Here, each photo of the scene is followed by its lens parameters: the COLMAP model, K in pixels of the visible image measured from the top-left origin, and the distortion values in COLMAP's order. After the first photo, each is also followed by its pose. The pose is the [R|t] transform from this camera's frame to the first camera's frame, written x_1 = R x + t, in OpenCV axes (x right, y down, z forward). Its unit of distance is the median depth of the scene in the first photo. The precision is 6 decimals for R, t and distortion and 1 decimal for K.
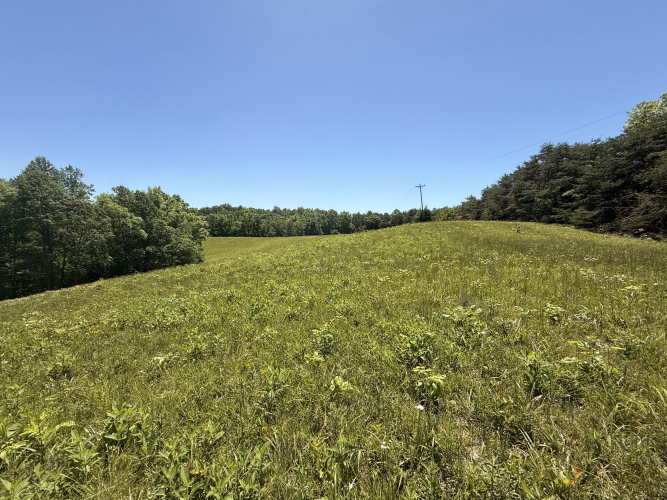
lens RADIAL K [[270.0, 0, 331.6], [0, 270.0, 249.8], [0, 0, 1]] dist [0.001519, 0.000164]
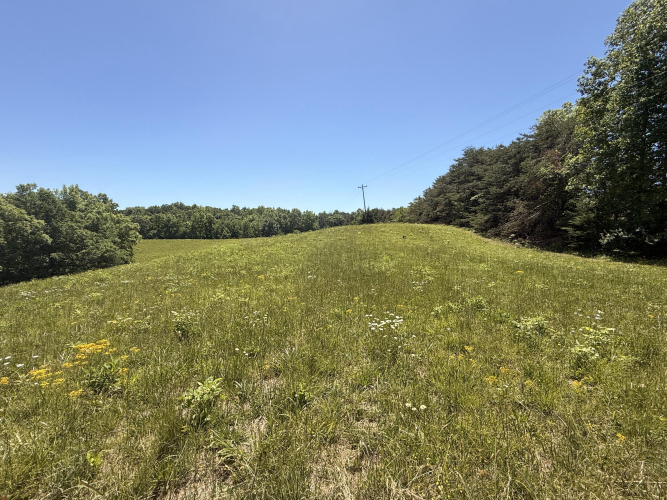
lens RADIAL K [[285.9, 0, 335.0], [0, 285.9, 249.9], [0, 0, 1]] dist [0.000339, 0.000605]
pose [[0.996101, -0.012536, 0.087330, 0.105589], [0.012528, 0.999921, 0.000633, -0.007831], [-0.087331, 0.000463, 0.996179, -0.011610]]
